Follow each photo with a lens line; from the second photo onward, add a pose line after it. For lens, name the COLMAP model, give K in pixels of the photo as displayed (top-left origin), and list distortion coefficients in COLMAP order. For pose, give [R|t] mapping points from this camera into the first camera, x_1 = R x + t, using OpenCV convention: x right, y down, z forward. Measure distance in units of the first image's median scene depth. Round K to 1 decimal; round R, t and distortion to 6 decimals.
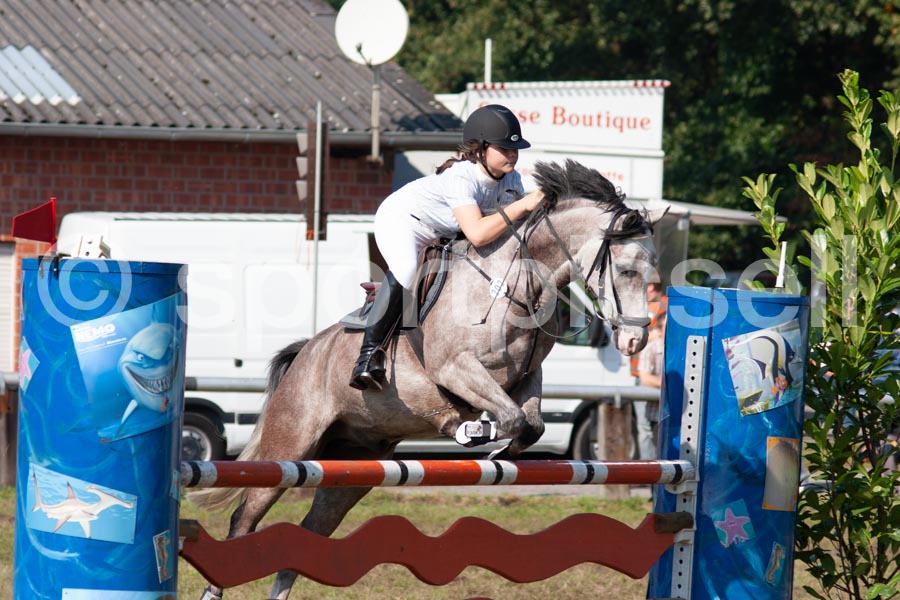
lens RADIAL K [[6501.9, 0, 450.0], [0, 6501.9, 300.0], [0, 0, 1]] dist [0.924173, 11.136736]
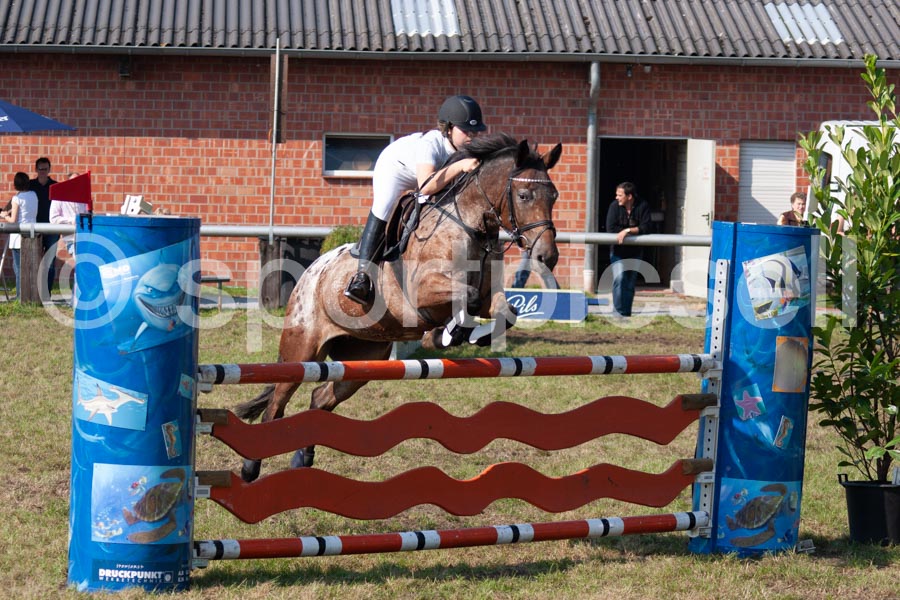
lens RADIAL K [[4288.7, 0, 450.0], [0, 4288.7, 300.0], [0, 0, 1]] dist [-0.216702, -4.767097]
pose [[0.970154, 0.004730, -0.242443, 0.088702], [0.004110, 0.999345, 0.035943, -0.008048], [0.242454, -0.035867, 0.969500, 0.068071]]
